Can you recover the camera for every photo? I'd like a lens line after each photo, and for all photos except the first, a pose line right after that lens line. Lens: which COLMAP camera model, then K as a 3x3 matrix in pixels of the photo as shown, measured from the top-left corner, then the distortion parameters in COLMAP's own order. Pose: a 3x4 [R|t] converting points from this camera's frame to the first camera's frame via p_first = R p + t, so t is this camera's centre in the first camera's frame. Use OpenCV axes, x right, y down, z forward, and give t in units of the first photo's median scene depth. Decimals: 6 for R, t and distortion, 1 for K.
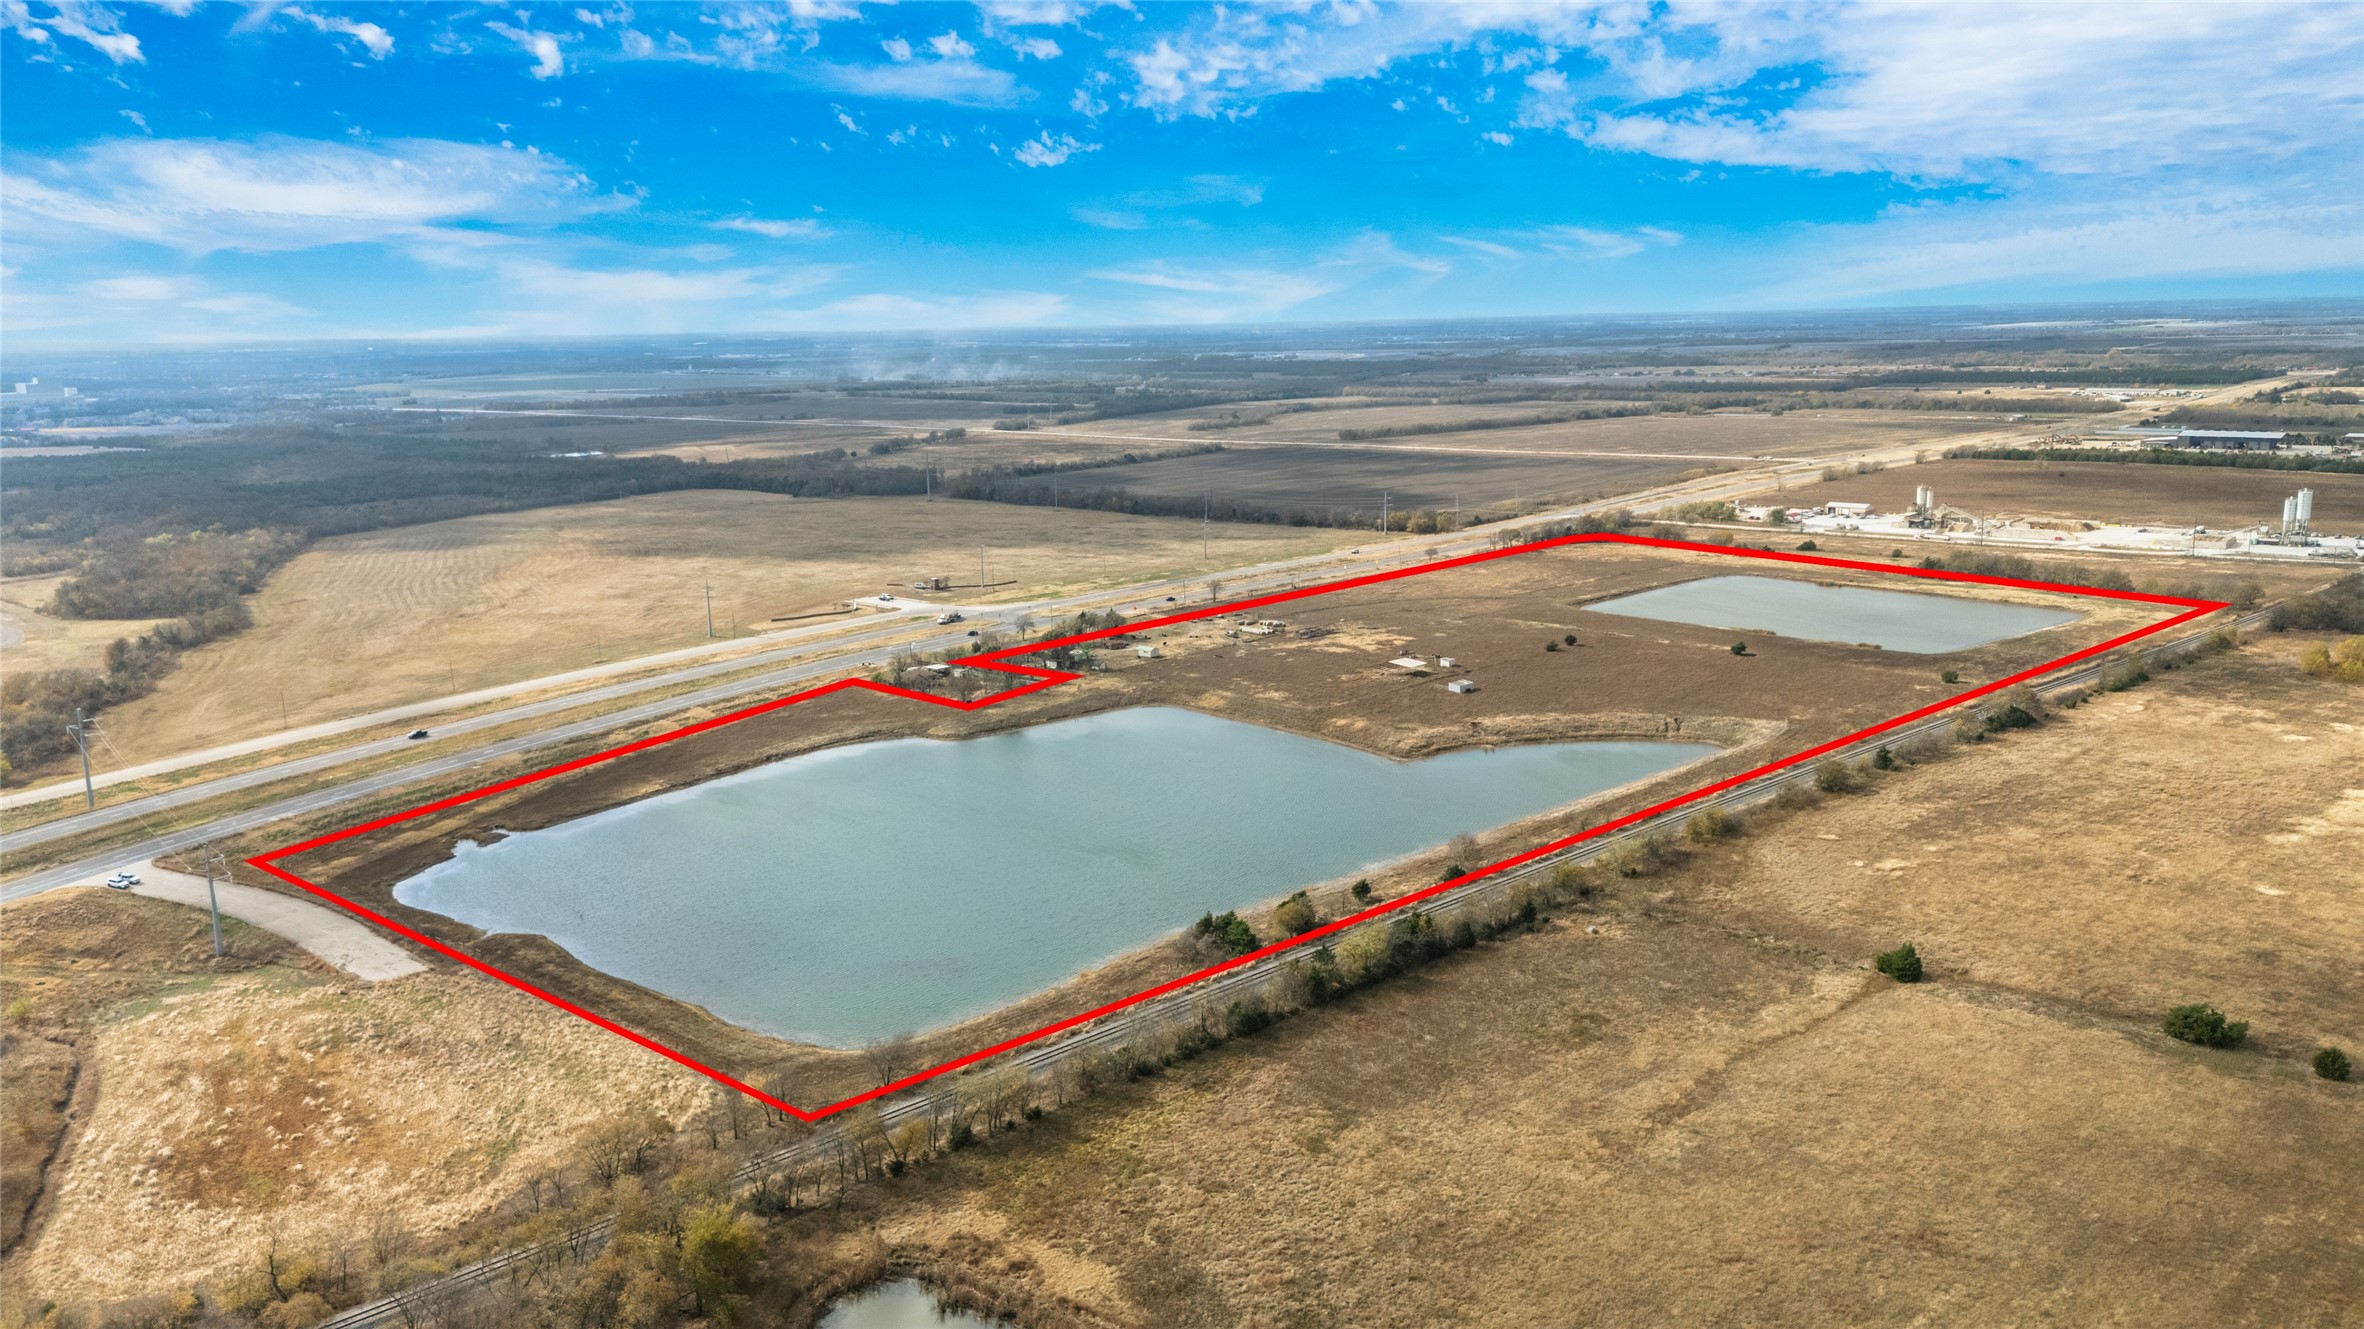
lens RADIAL K [[1764.7, 0, 1182.0], [0, 1764.7, 664.5], [0, 0, 1]] dist [0.079991, -0.079266]
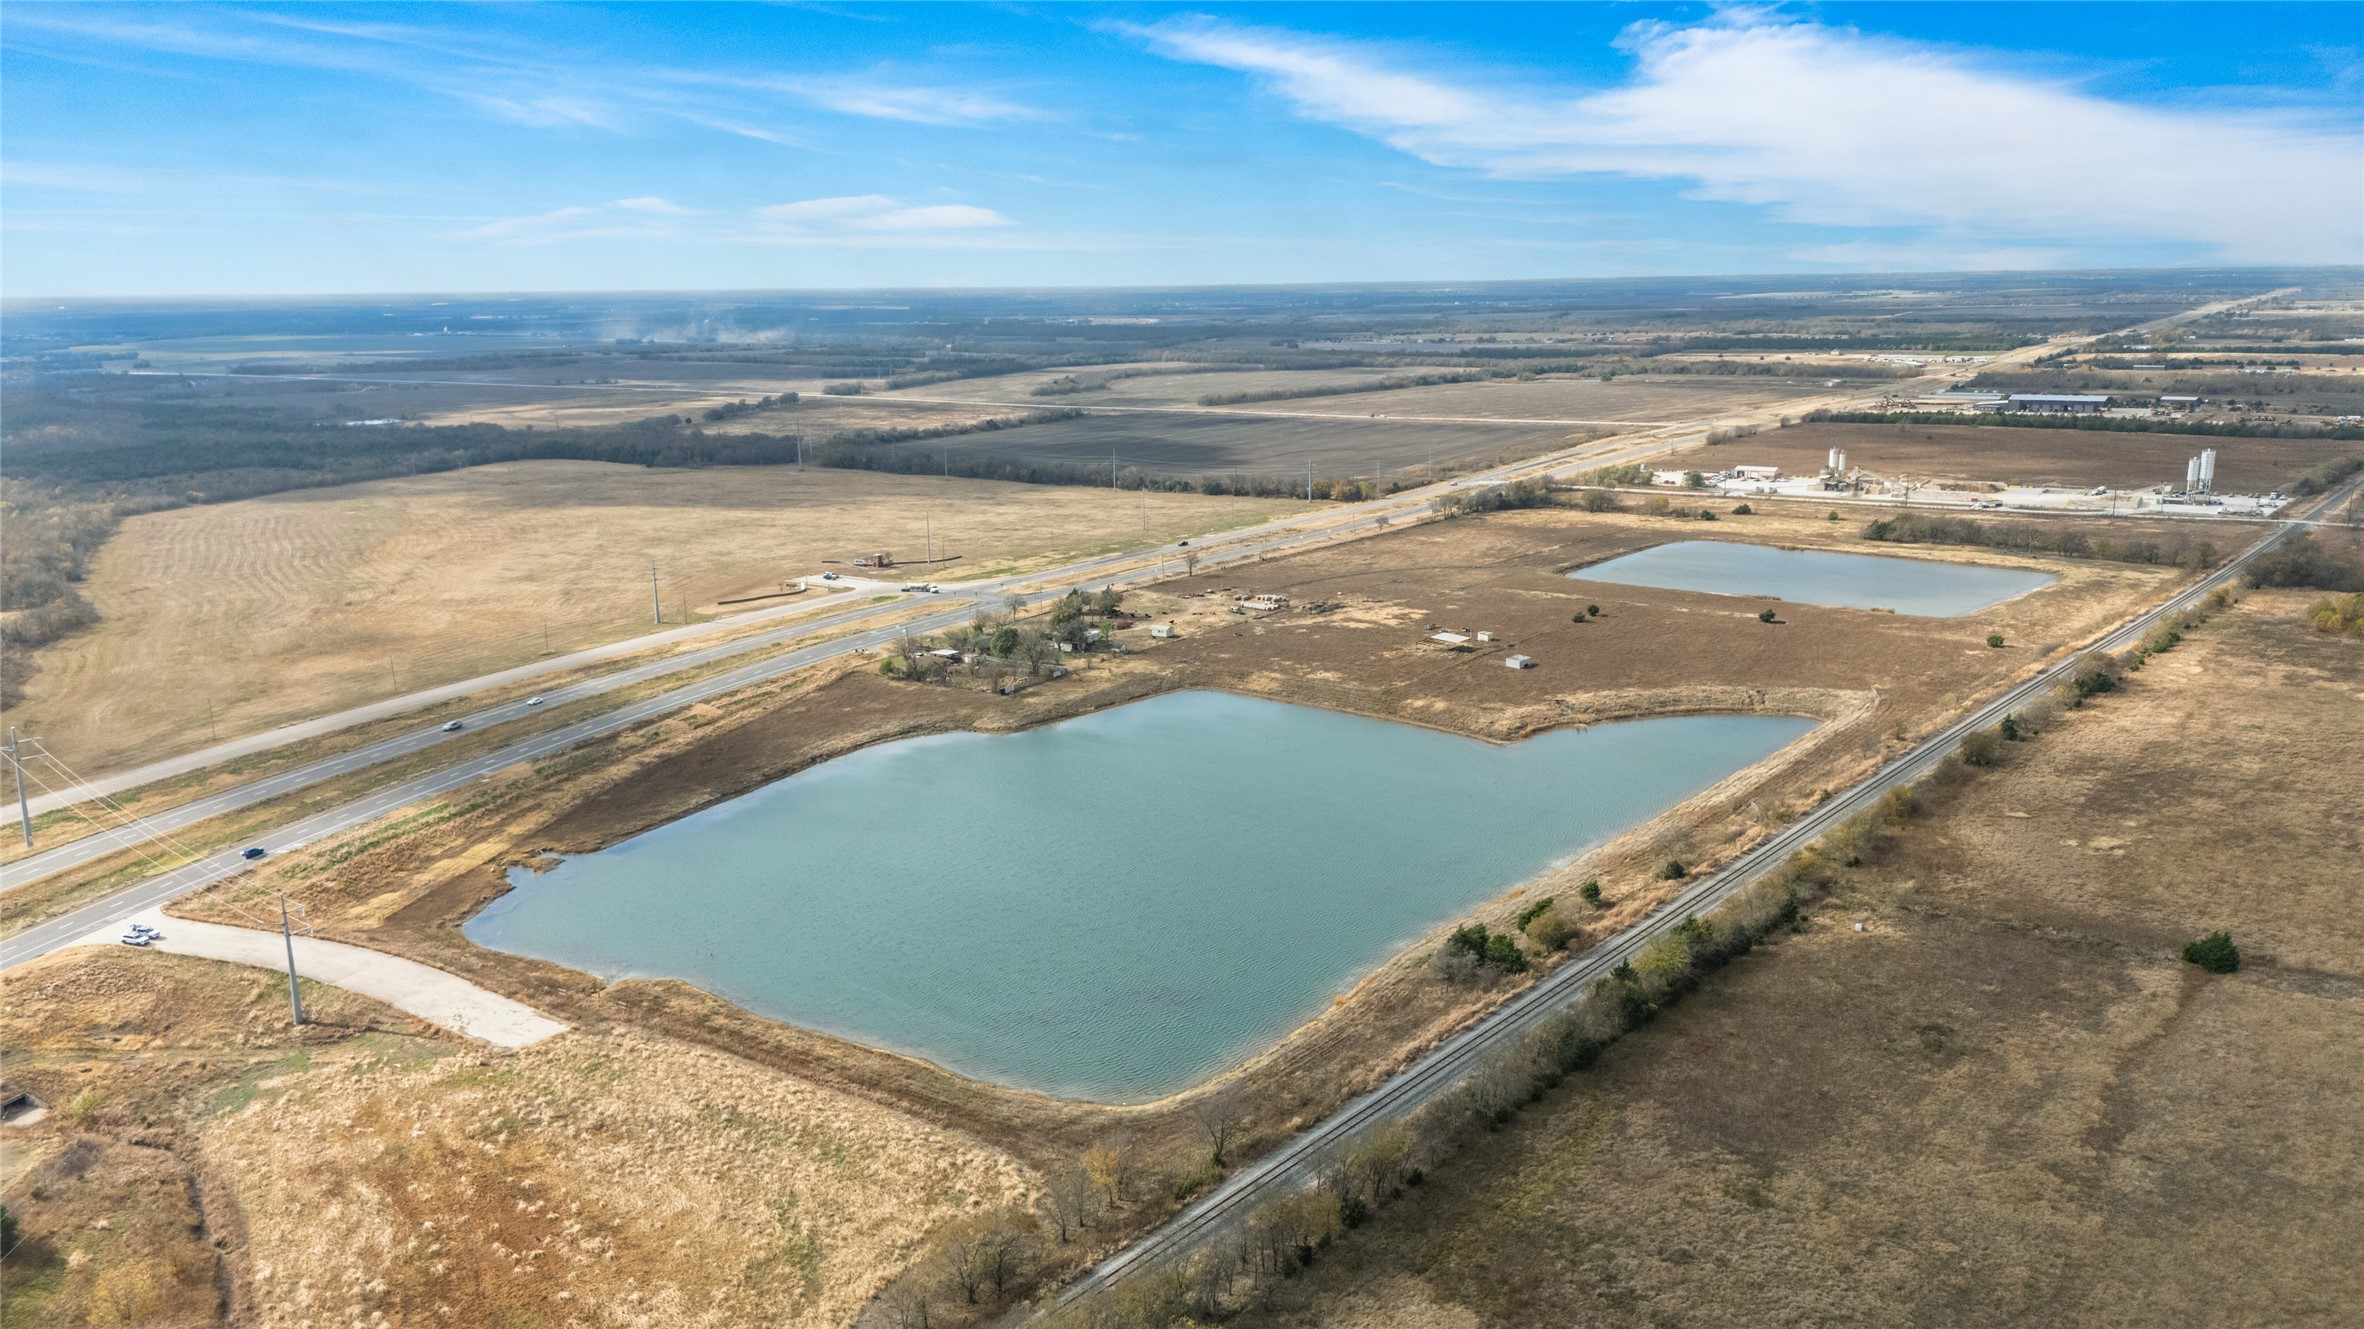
lens RADIAL K [[1764.7, 0, 1182.0], [0, 1764.7, 664.5], [0, 0, 1]] dist [0.079991, -0.079266]
pose [[0.990679, -0.022233, 0.134390, -0.151229], [0.019711, 0.999604, 0.020068, -0.008987], [-0.134783, -0.017232, 0.990725, 0.075274]]
